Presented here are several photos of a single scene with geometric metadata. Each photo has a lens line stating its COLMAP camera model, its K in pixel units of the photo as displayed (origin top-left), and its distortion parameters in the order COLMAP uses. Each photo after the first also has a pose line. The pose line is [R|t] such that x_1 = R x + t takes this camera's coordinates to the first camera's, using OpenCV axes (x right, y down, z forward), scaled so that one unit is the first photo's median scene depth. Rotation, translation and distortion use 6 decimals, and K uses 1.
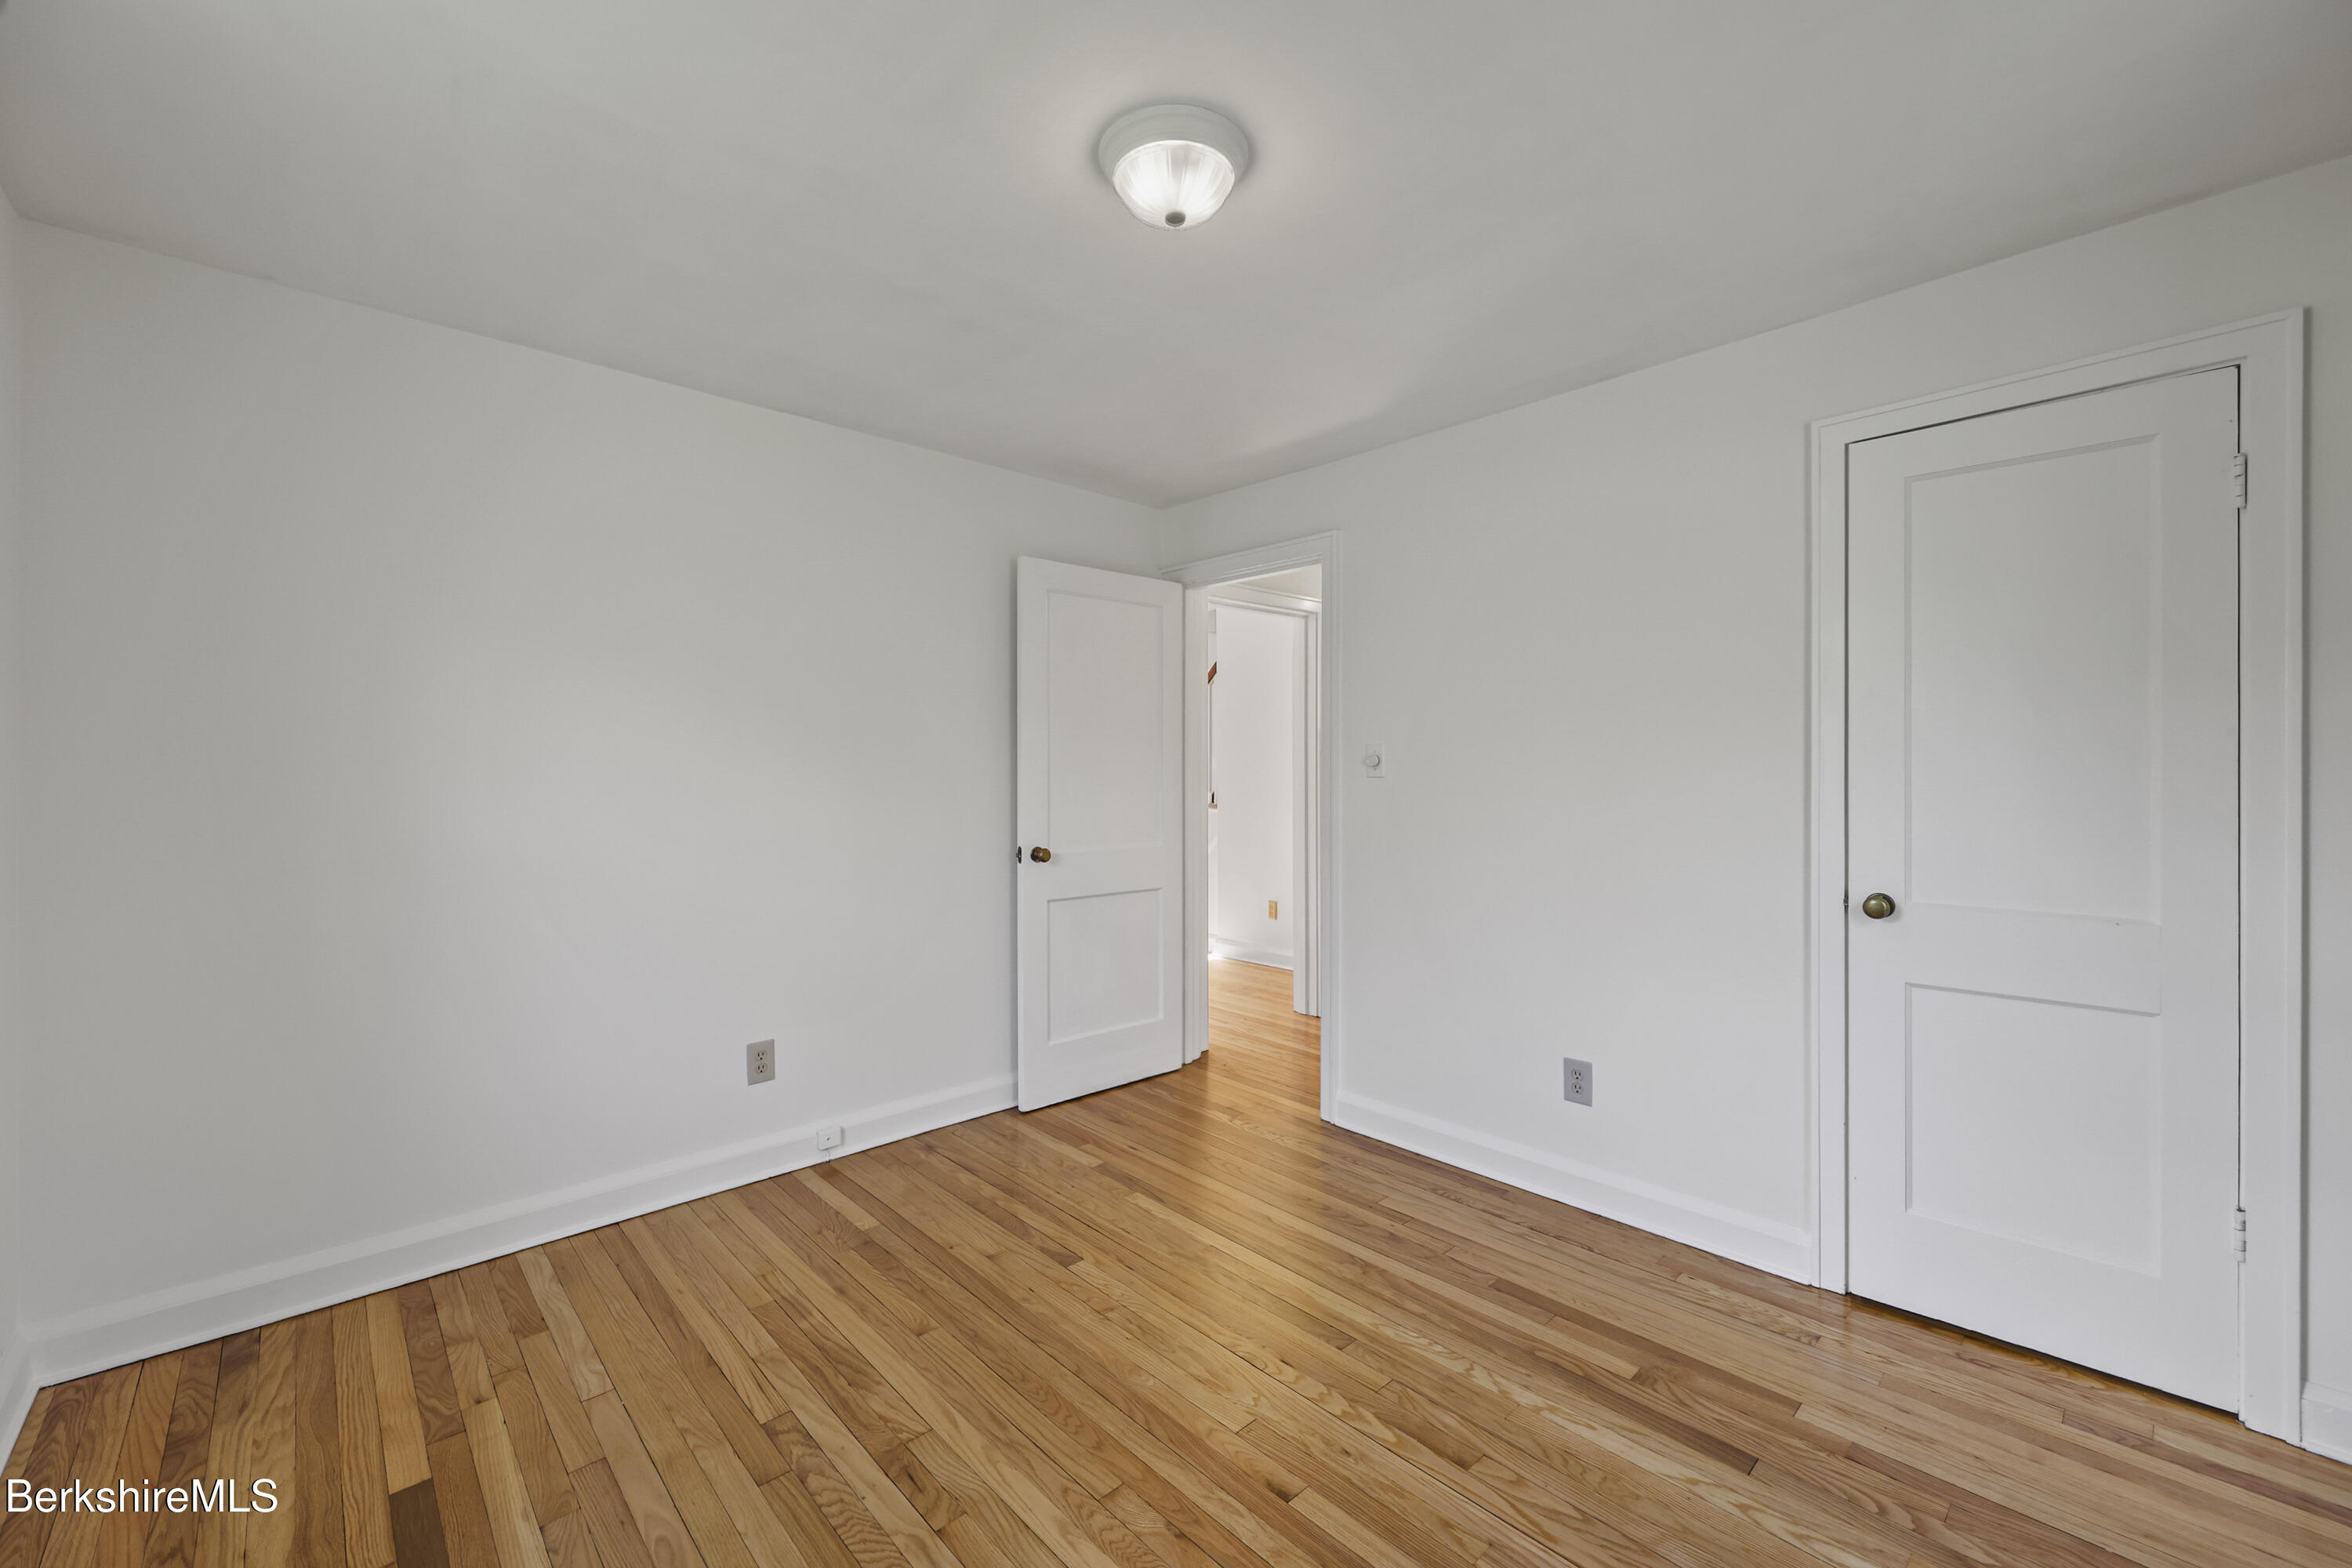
lens RADIAL K [[933.9, 0, 1188.7], [0, 933.9, 774.8], [0, 0, 1]] dist [-0.001375, -0.000362]
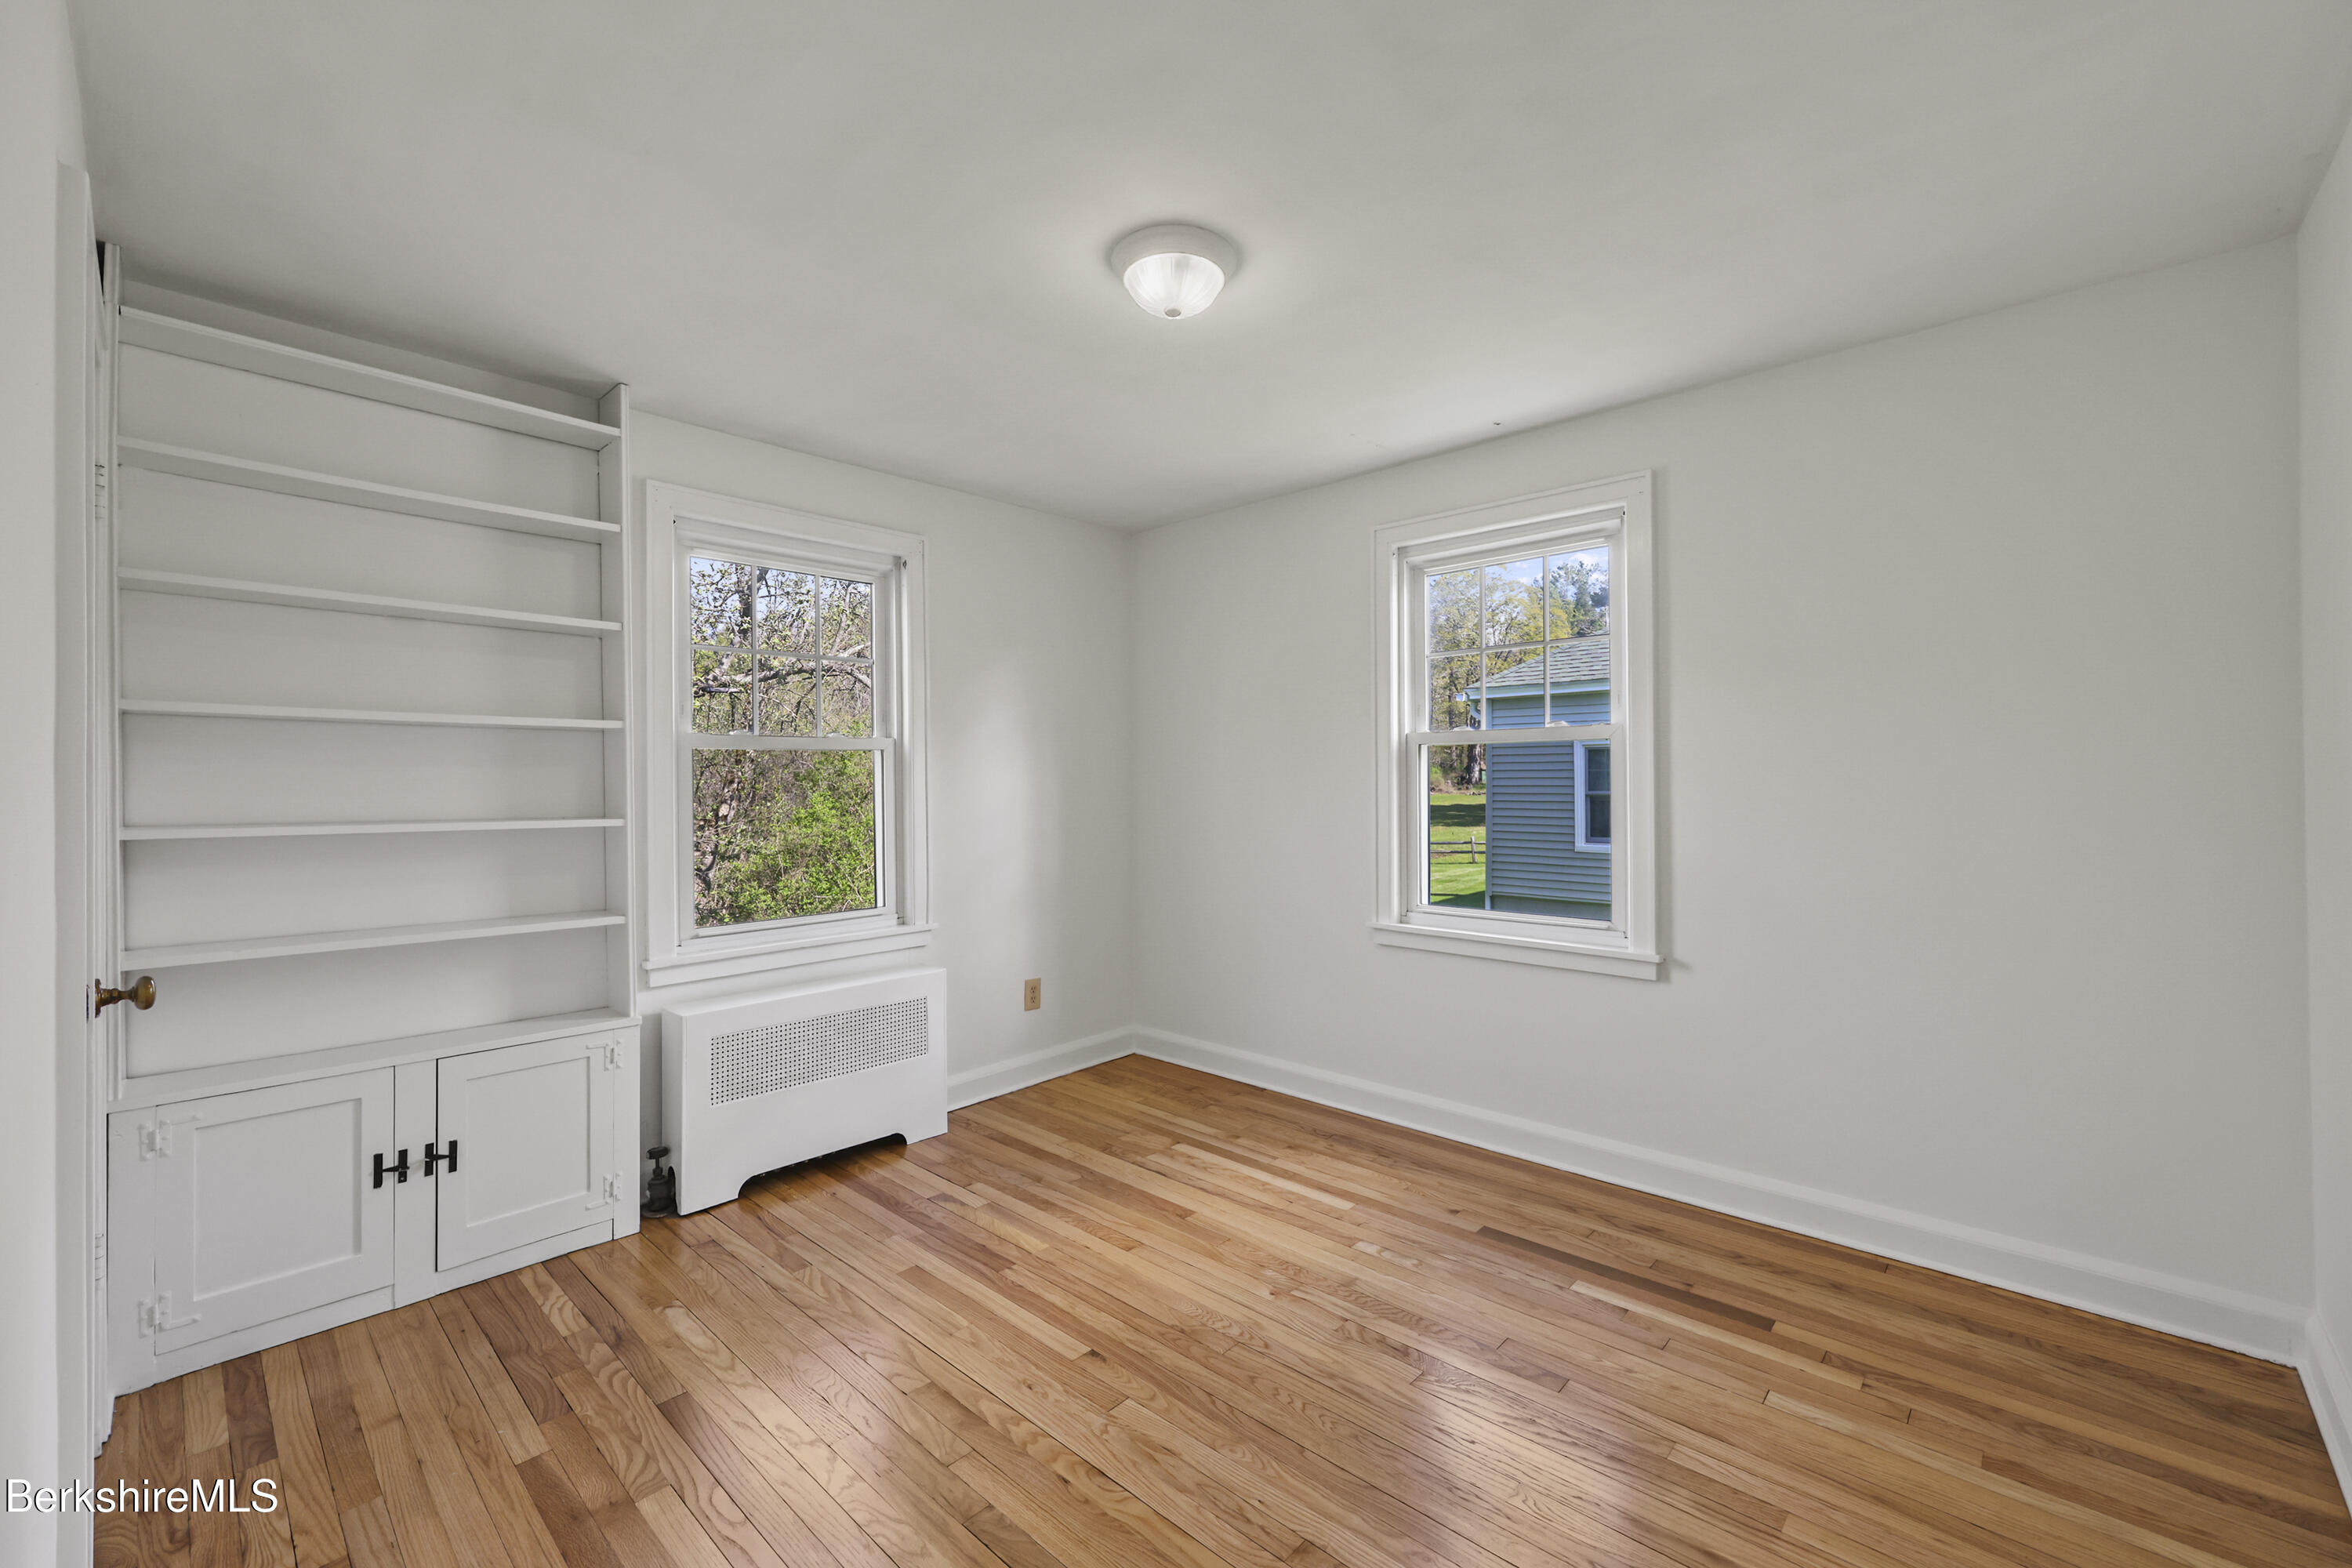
lens RADIAL K [[966.0, 0, 1172.3], [0, 966.0, 778.3], [0, 0, 1]] dist [0.000250, 0.000296]
pose [[-0.998709, 0.008347, -0.050110, 0.047243], [0.008119, 0.999956, 0.004747, -0.007359], [0.050147, 0.004334, -0.998732, 1.959240]]
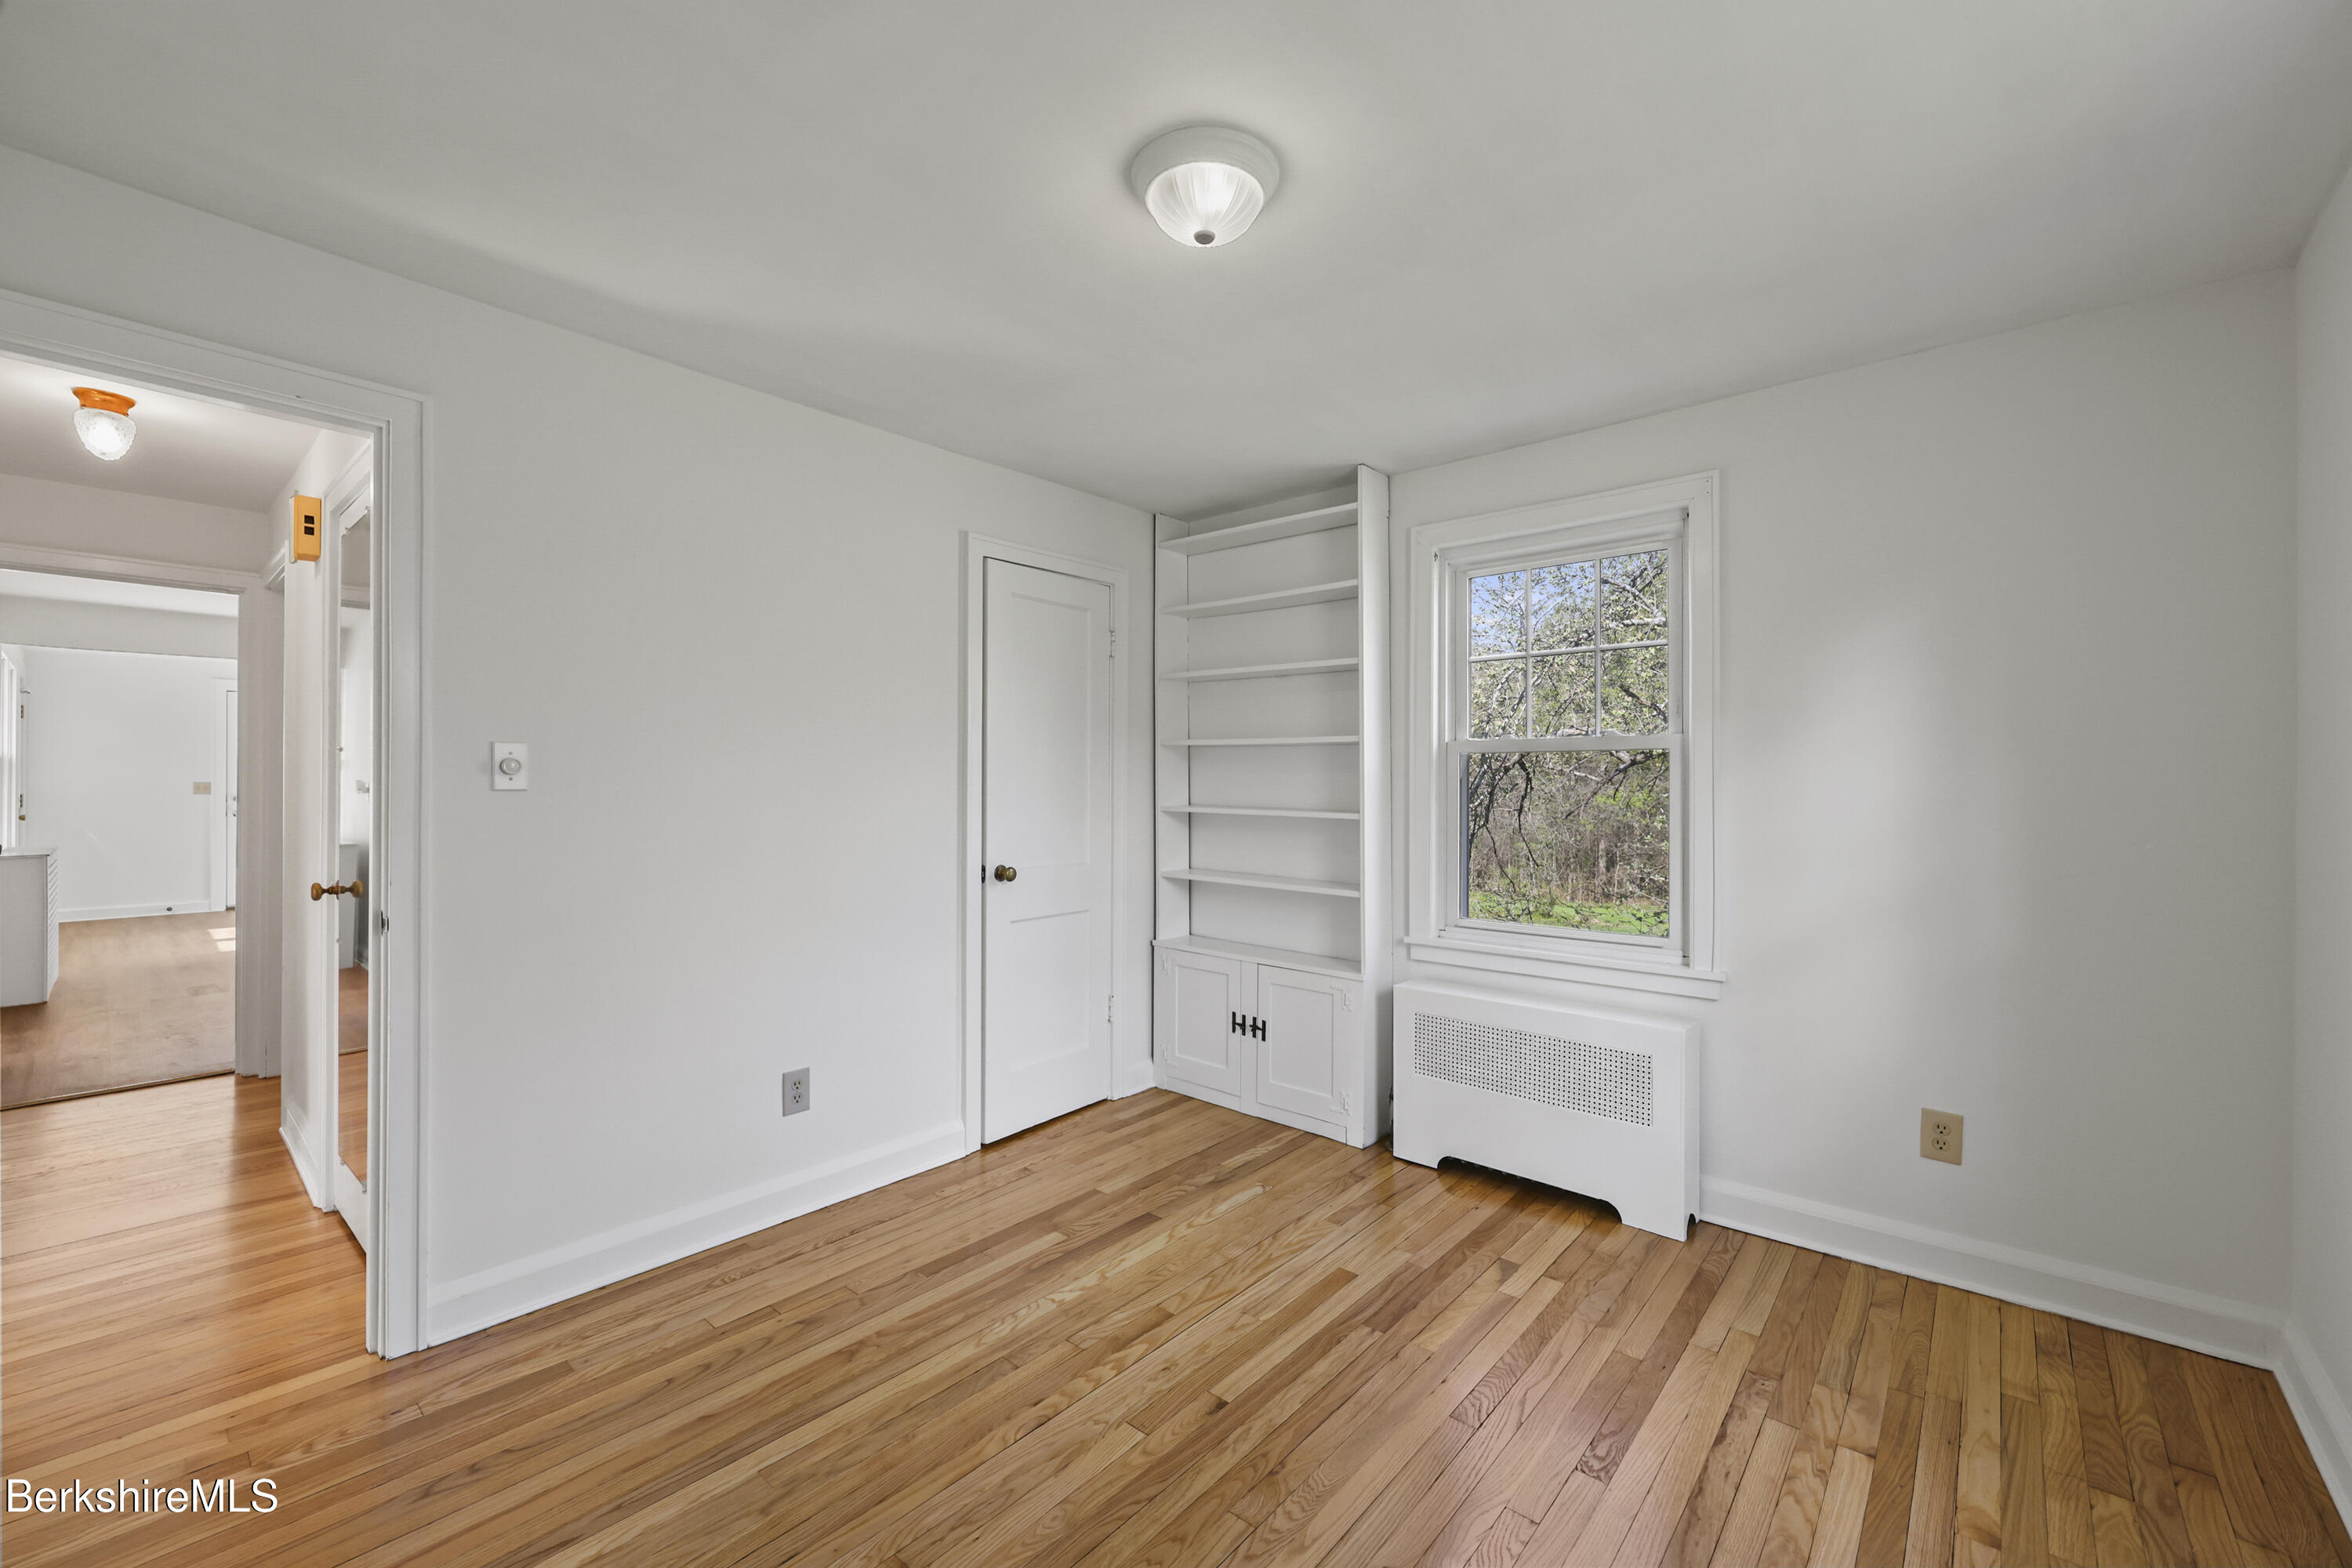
lens RADIAL K [[935.3, 0, 1176.0], [0, 935.3, 784.0], [0, 0, 1]] dist [-0.000443, -0.000130]
pose [[-0.084302, 0.000634, 0.996440, -0.899064], [0.001389, 0.999999, -0.000519, -0.001621], [-0.996439, 0.001341, -0.084303, 0.981464]]
